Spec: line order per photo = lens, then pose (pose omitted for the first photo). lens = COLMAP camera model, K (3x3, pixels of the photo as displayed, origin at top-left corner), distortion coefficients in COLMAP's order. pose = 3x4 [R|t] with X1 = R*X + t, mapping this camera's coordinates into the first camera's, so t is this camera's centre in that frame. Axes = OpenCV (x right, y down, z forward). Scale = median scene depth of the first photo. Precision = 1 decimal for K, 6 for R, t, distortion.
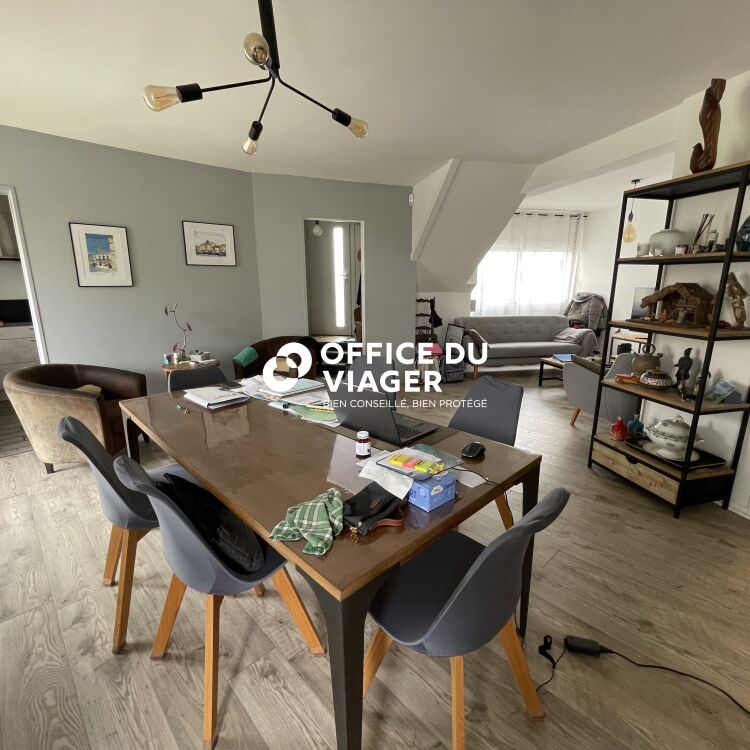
lens RADIAL K [[404.5, 0, 374.8], [0, 404.5, 374.4], [0, 0, 1]] dist [-0.002019, -0.000439]
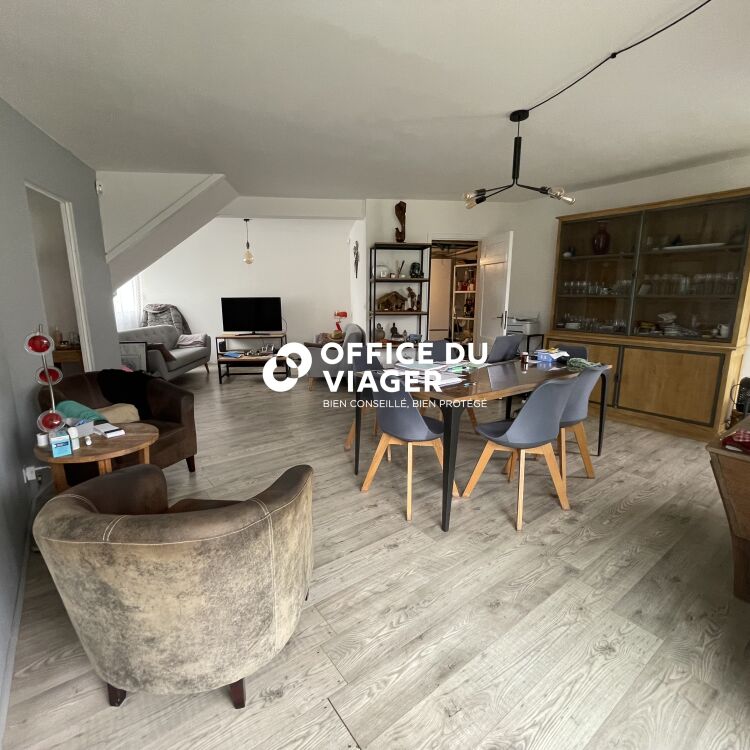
lens RADIAL K [[404.5, 0, 374.9], [0, 404.5, 376.0], [0, 0, 1]] dist [-0.002019, -0.000439]
pose [[0.121651, -0.189952, 0.974228, -1.485966], [0.220483, 0.962167, 0.160069, -0.183493], [-0.967775, 0.195328, 0.158929, 0.925973]]
